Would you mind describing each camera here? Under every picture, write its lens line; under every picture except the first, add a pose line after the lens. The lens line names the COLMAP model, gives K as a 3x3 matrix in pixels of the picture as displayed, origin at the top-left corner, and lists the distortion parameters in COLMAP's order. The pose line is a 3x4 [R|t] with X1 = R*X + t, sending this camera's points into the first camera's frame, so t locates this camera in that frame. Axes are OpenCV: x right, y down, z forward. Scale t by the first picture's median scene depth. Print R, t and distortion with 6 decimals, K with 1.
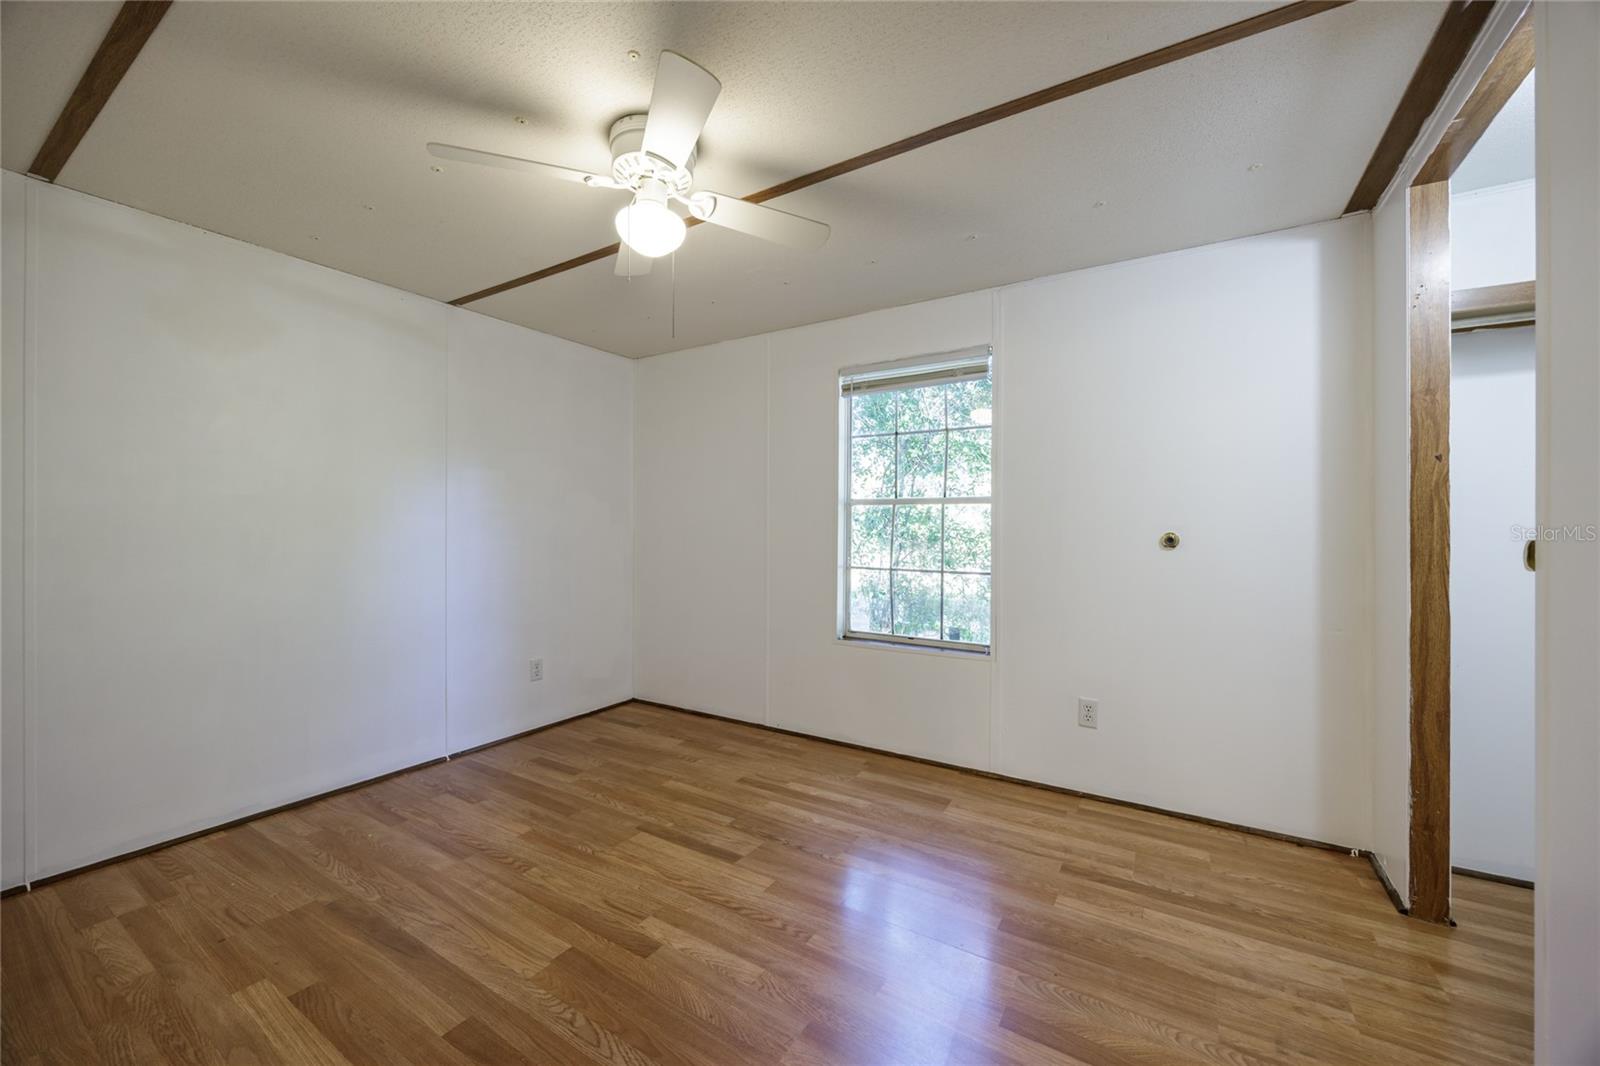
lens RADIAL K [[610.7, 0, 807.5], [0, 610.7, 530.0], [0, 0, 1]] dist [0.000258, -0.000221]
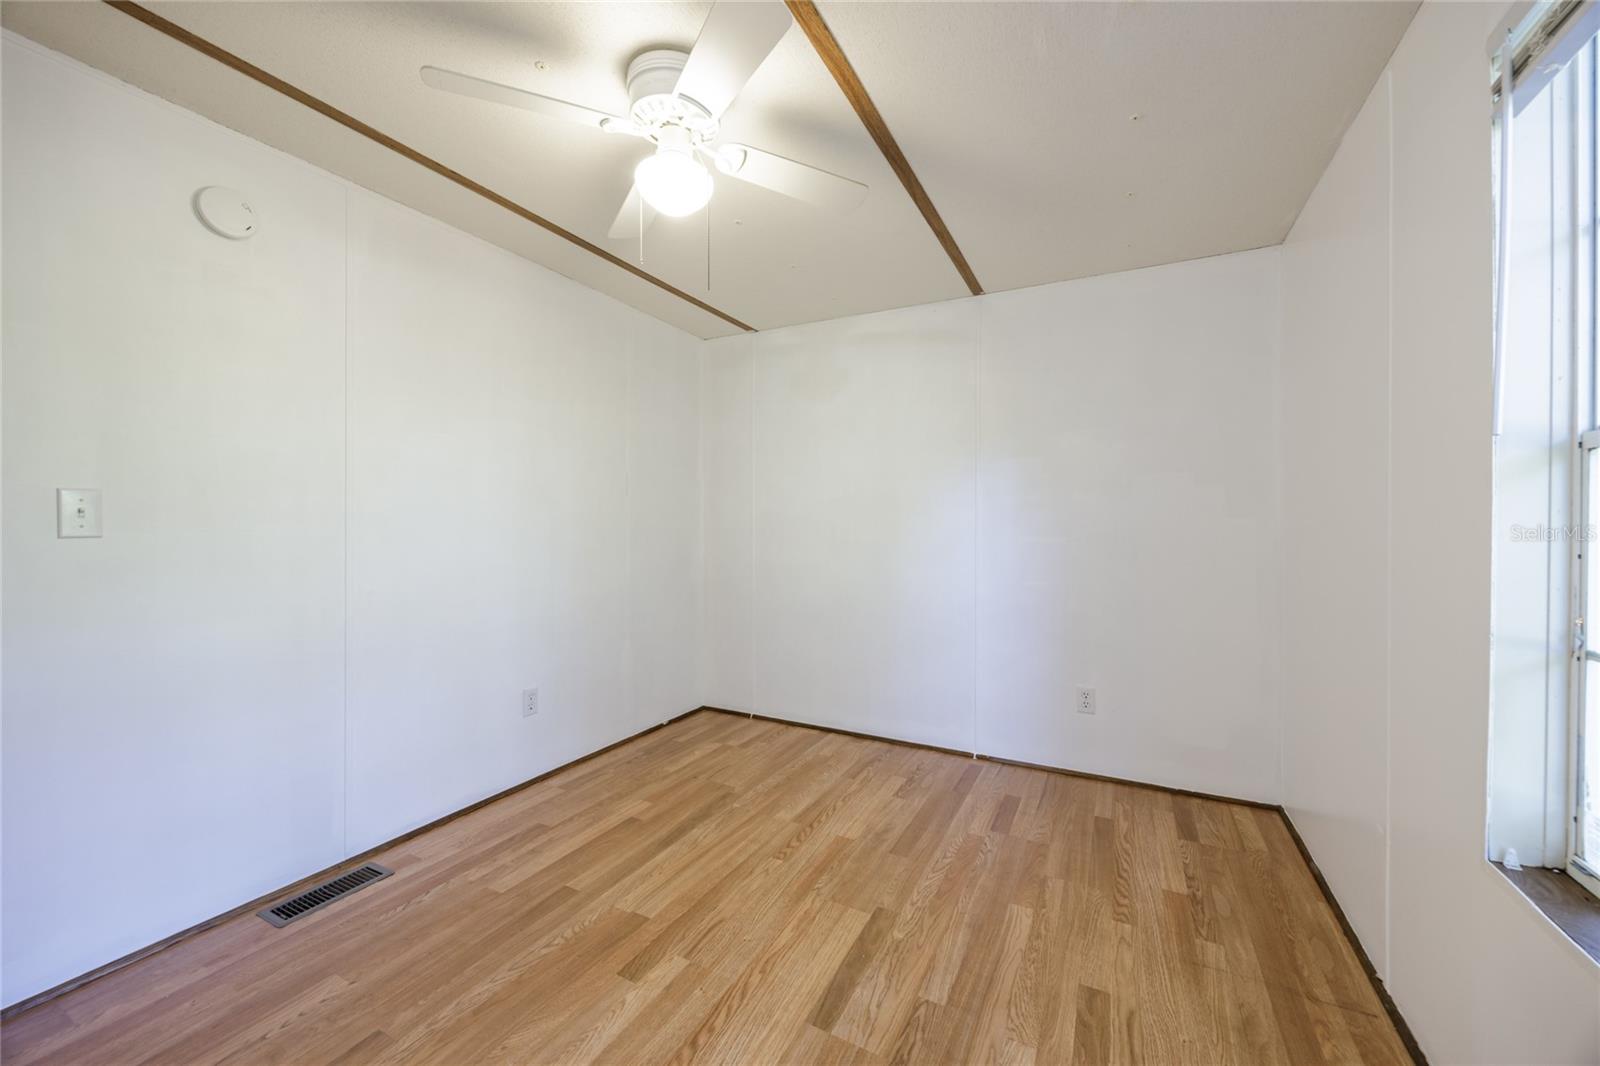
lens RADIAL K [[610.7, 0, 807.5], [0, 610.7, 530.0], [0, 0, 1]] dist [0.000258, -0.000221]
pose [[0.075479, 0.011381, -0.997082, 0.478895], [-0.006358, 0.999920, 0.010932, -0.002494], [0.997127, 0.005514, 0.075545, 0.835710]]
